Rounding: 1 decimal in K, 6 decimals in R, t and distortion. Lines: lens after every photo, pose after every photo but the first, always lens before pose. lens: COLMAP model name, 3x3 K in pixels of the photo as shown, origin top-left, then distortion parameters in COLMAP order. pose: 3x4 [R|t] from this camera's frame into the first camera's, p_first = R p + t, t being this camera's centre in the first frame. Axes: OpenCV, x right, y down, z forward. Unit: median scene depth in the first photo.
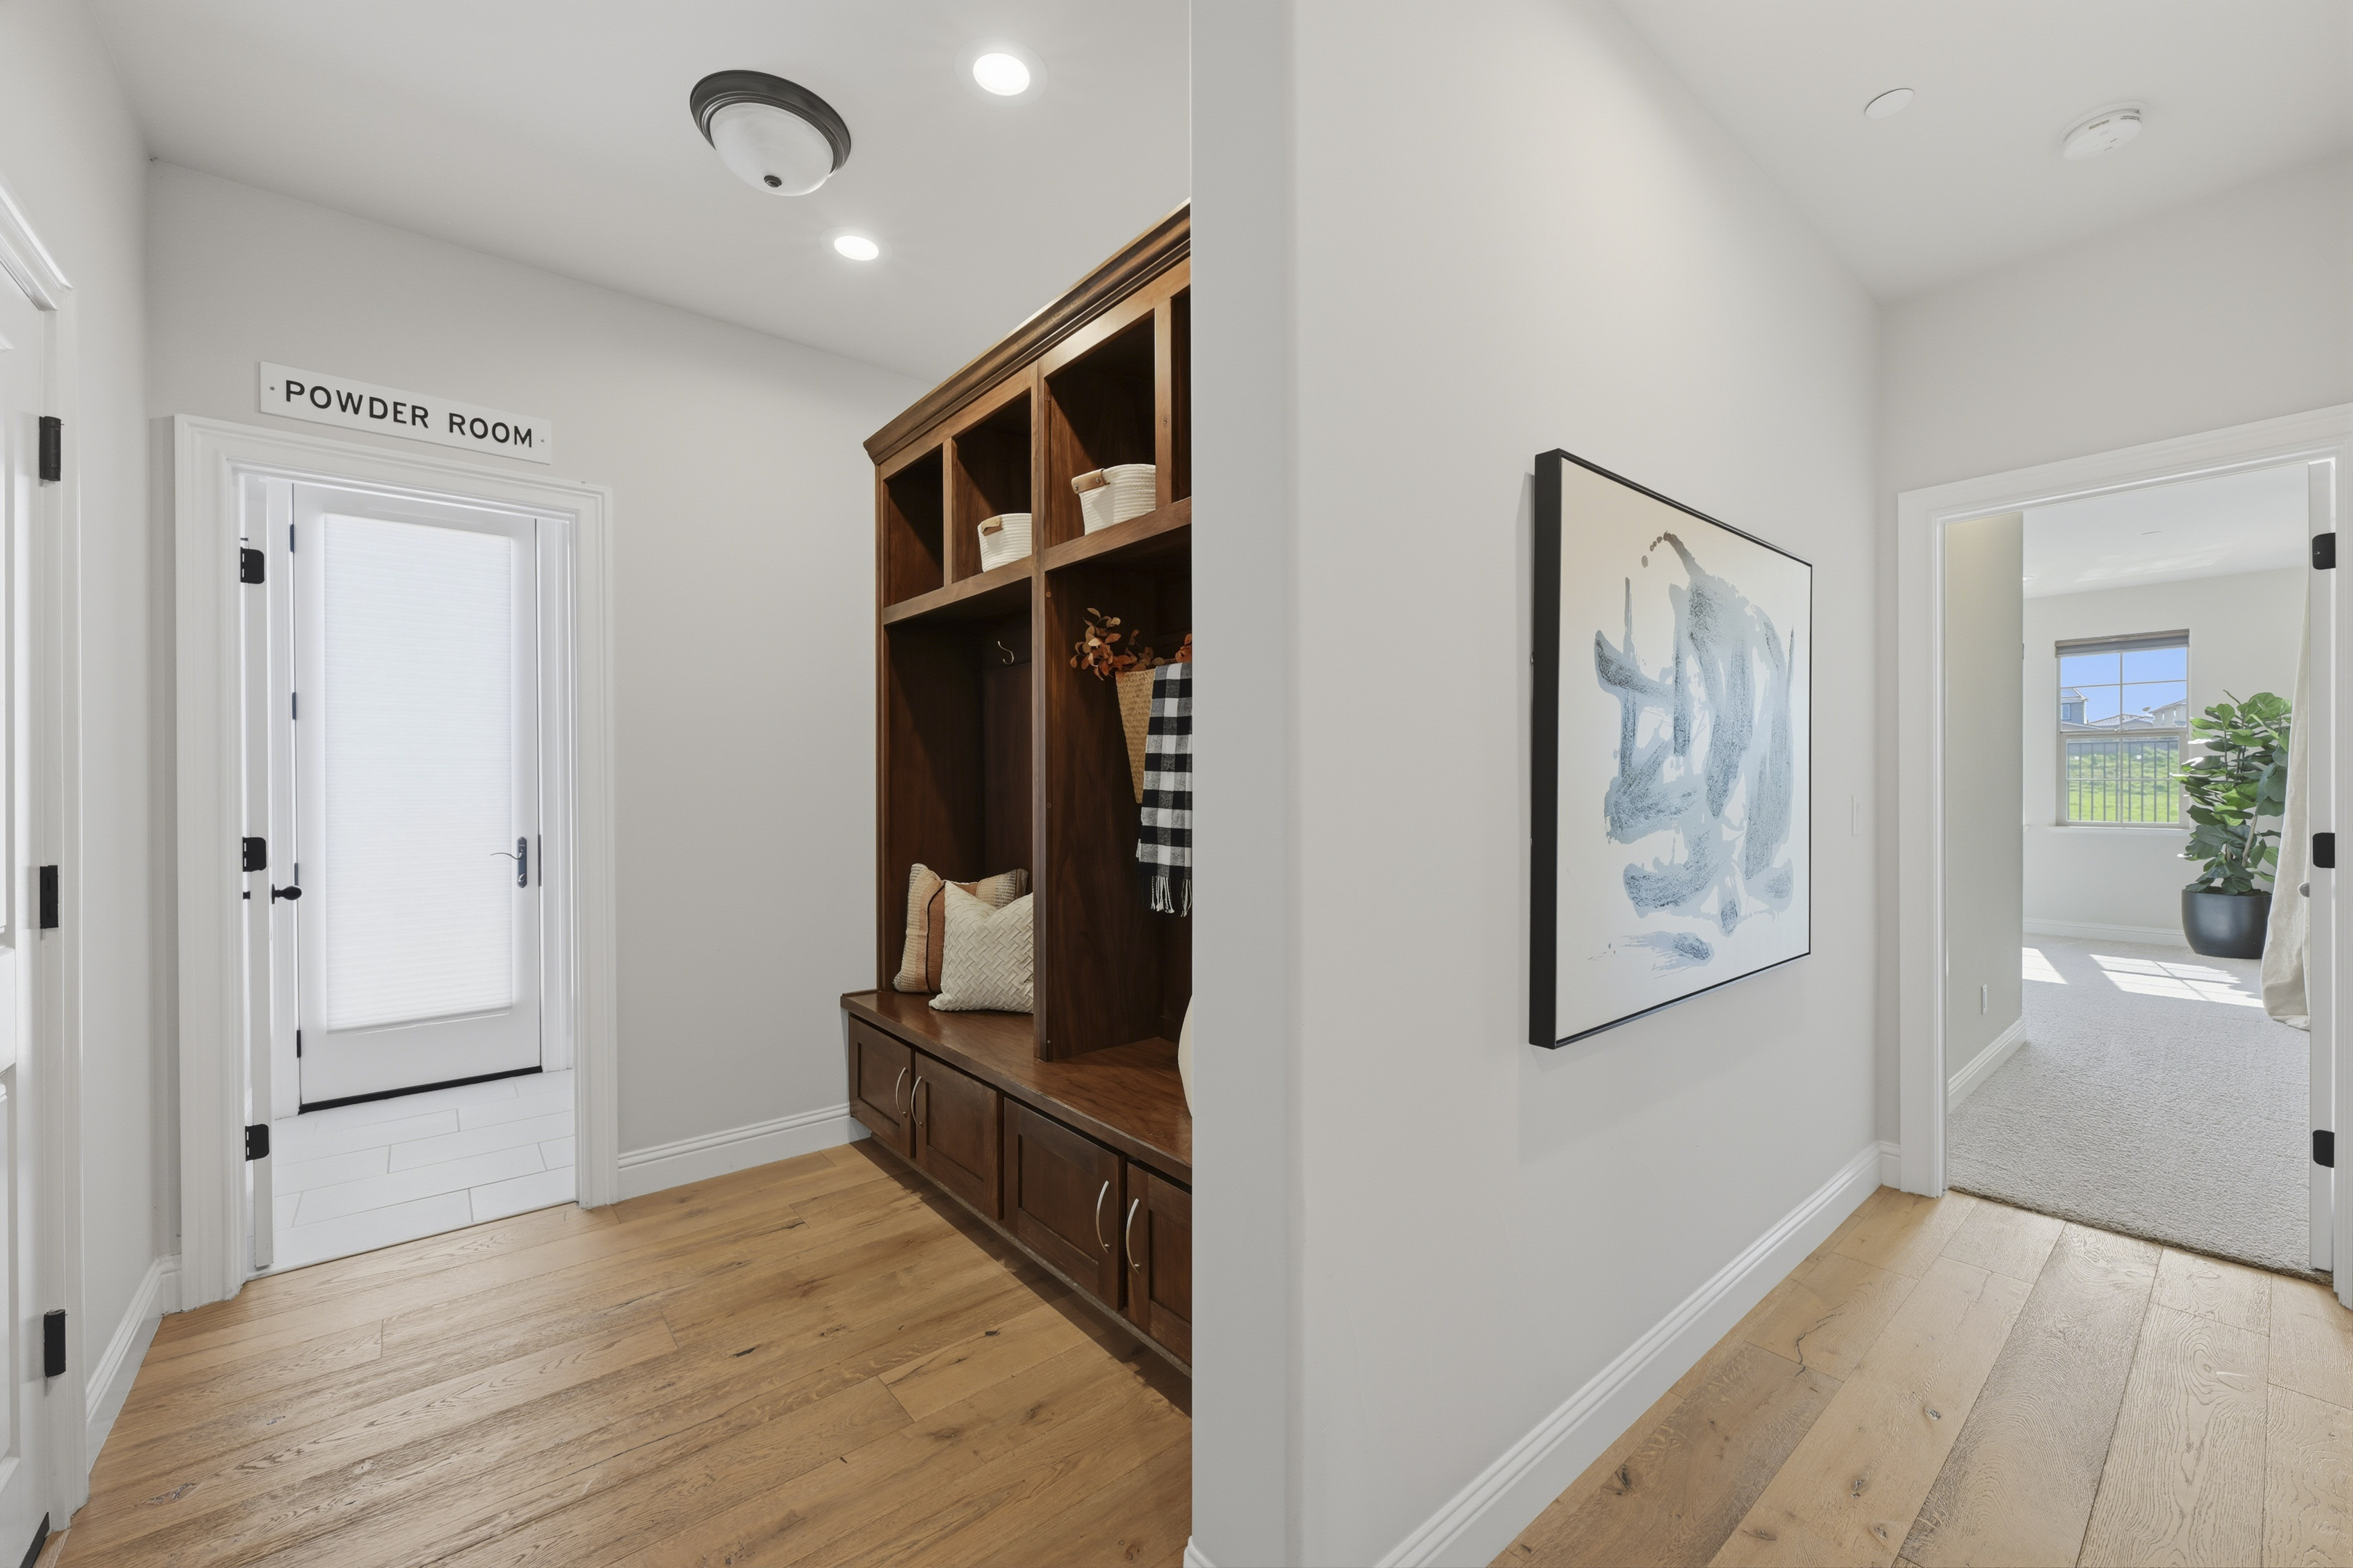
lens RADIAL K [[926.1, 0, 1183.4], [0, 926.1, 786.2], [0, 0, 1]] dist [0.002142, 0.000188]
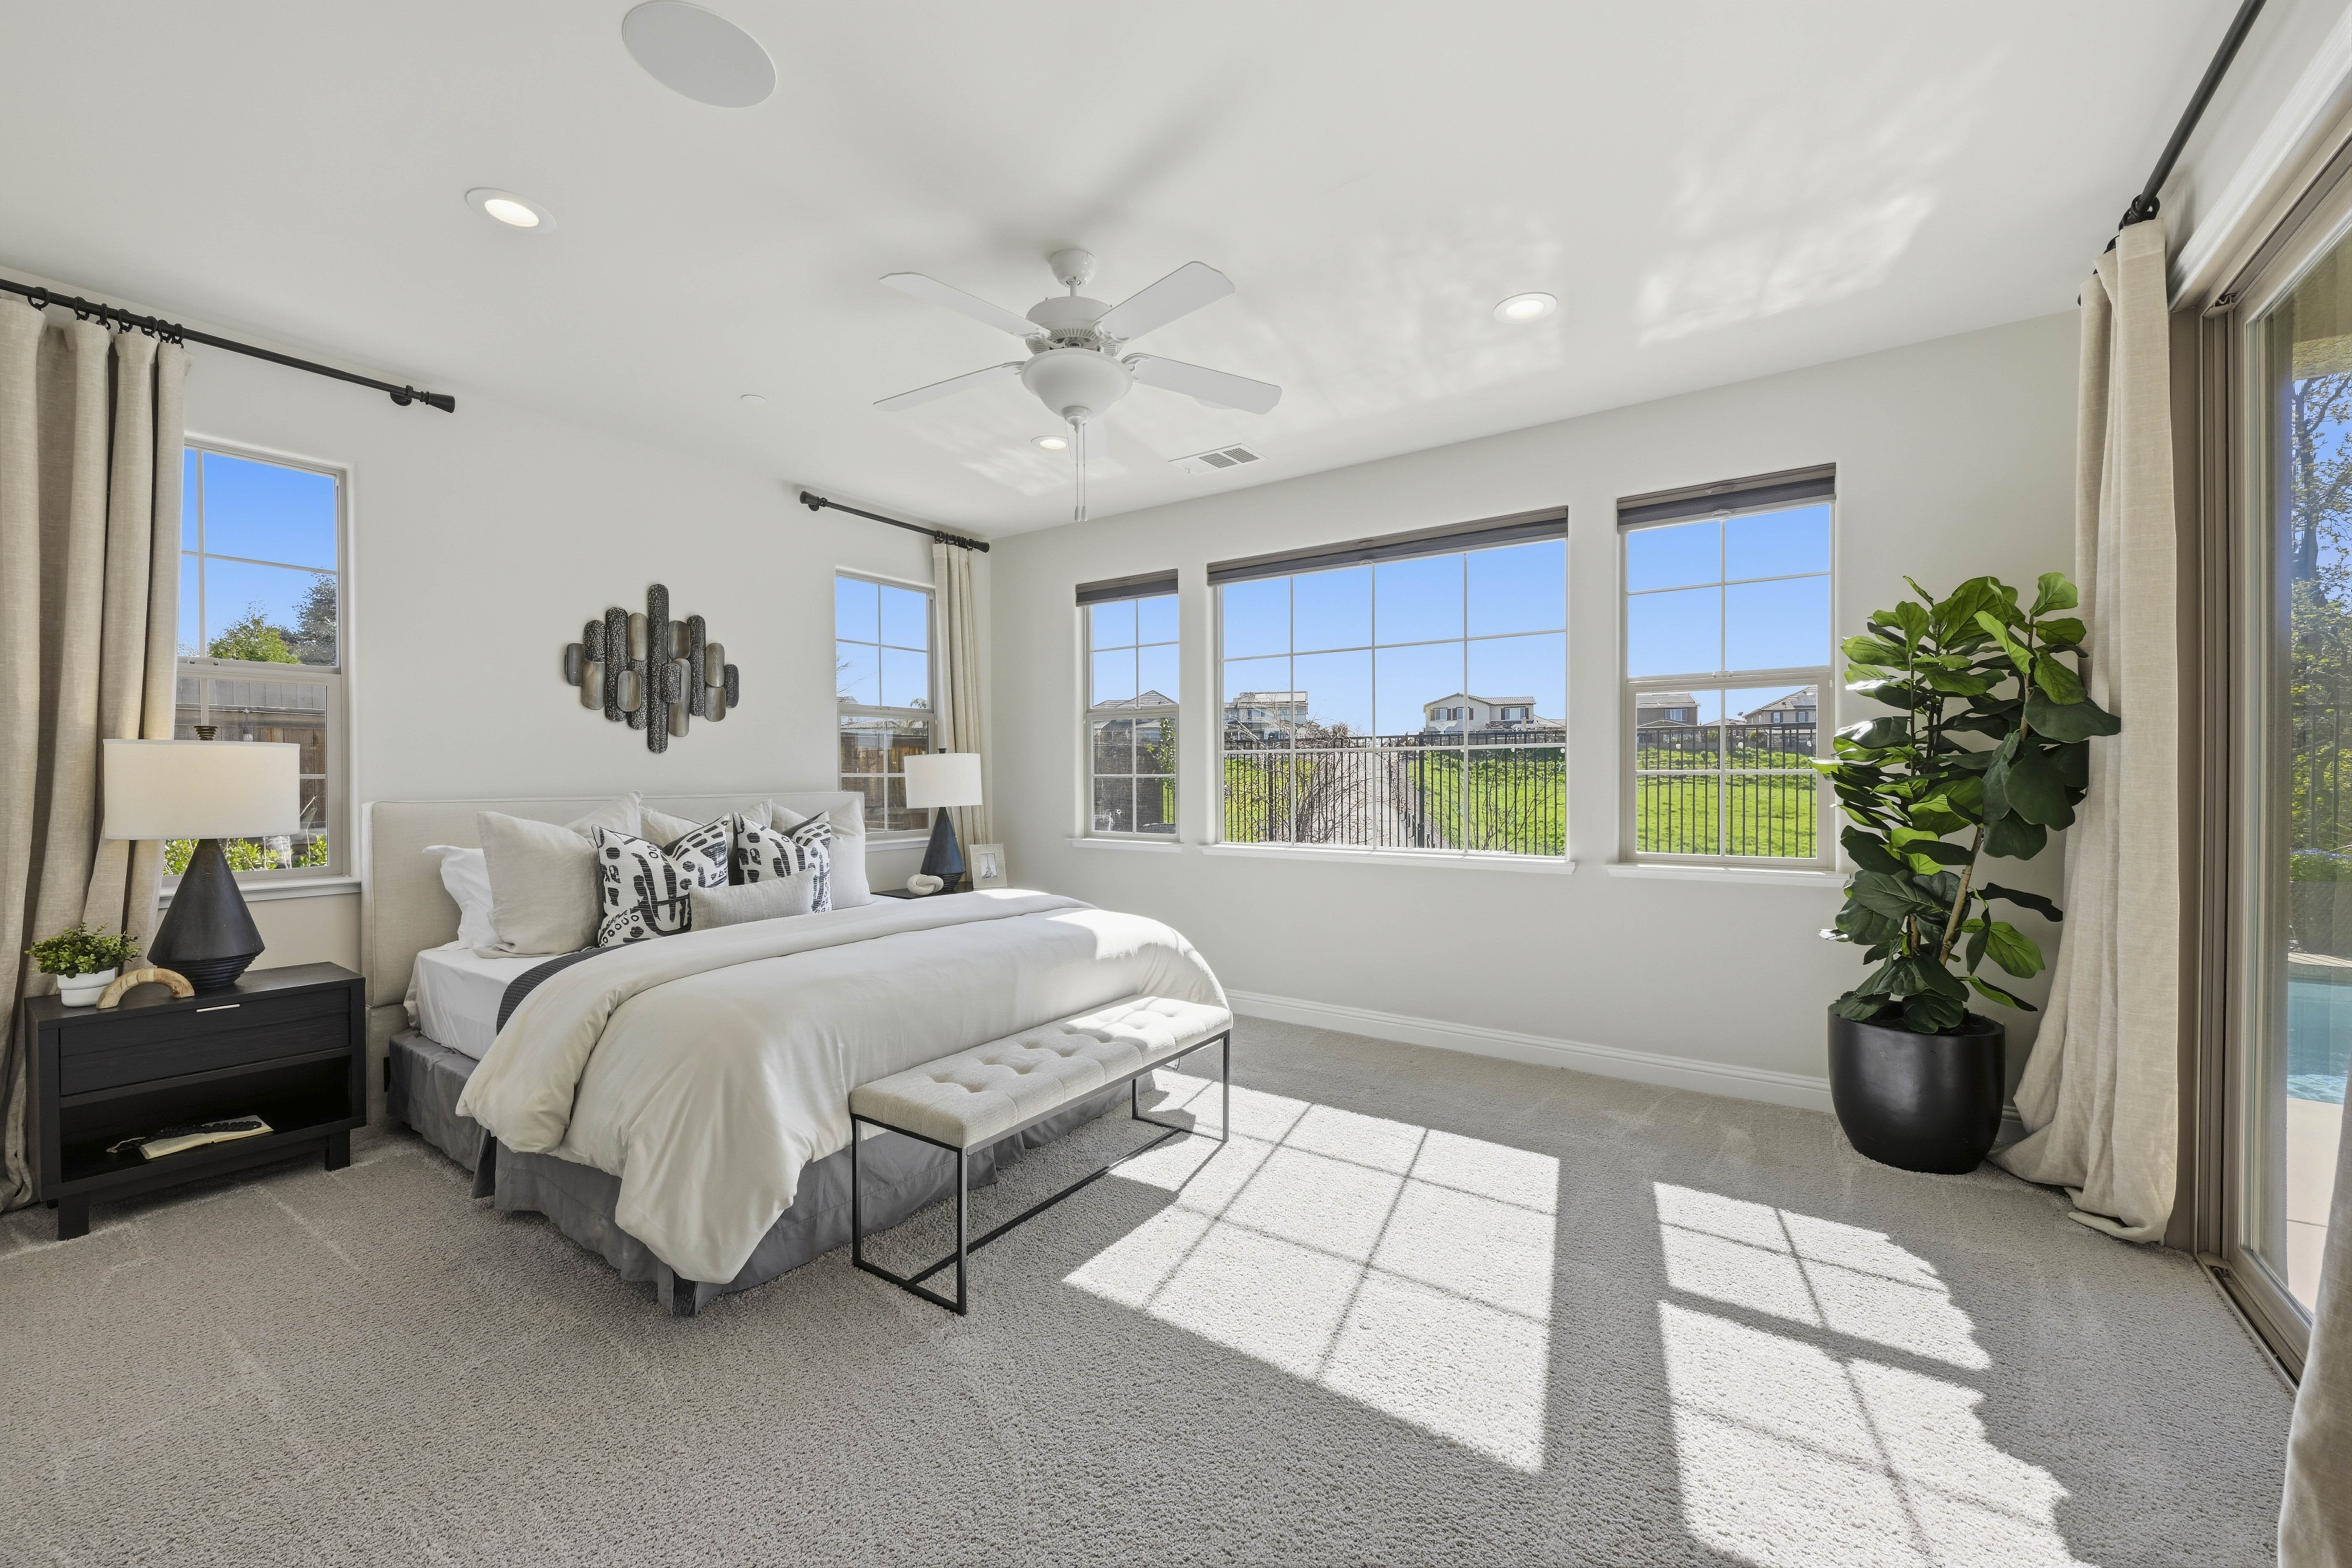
lens RADIAL K [[925.8, 0, 1182.9], [0, 925.8, 786.2], [0, 0, 1]] dist [0.002142, 0.000188]
pose [[0.965715, -0.005237, 0.259553, 0.661283], [0.003525, 0.999969, 0.007060, -0.003920], [-0.259582, -0.005903, 0.965703, 0.654228]]
